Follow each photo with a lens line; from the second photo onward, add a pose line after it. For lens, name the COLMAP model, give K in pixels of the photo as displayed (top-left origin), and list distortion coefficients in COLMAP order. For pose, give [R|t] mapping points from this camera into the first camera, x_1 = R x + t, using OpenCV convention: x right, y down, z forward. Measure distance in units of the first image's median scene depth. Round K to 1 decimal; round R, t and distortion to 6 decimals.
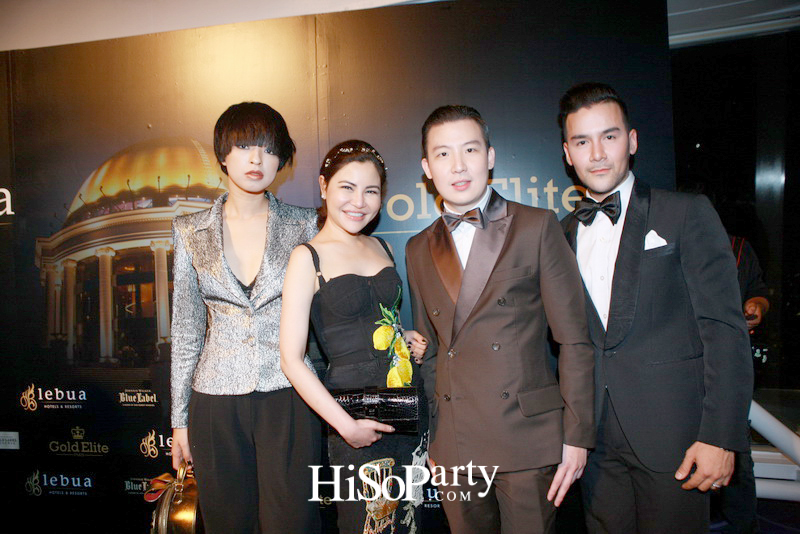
lens RADIAL K [[603.0, 0, 400.0], [0, 603.0, 267.0], [0, 0, 1]] dist [-0.114066, 0.136517]
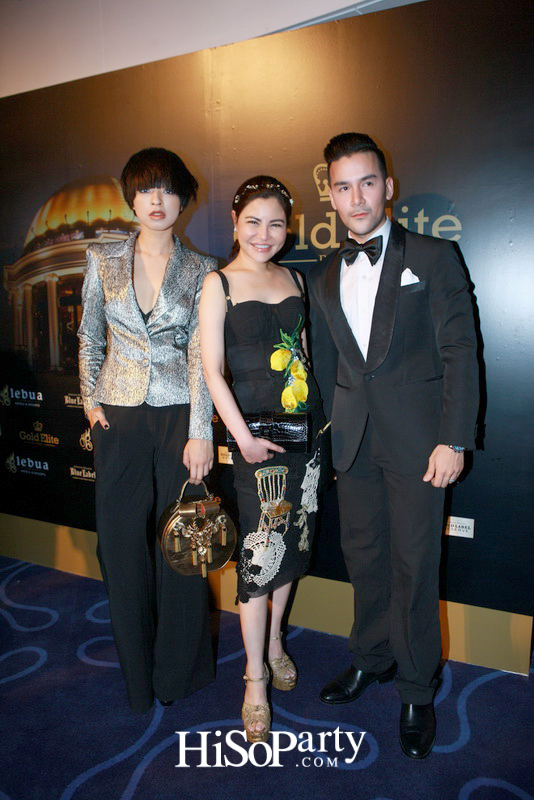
lens RADIAL K [[588.2, 0, 267.0], [0, 588.2, 400.0], [0, 0, 1]] dist [-0.103025, -0.001893]
pose [[0.978290, 0.064330, -0.197003, 0.165240], [-0.028728, 0.983520, 0.178502, -0.002875], [0.205239, -0.168967, 0.964016, -0.062875]]
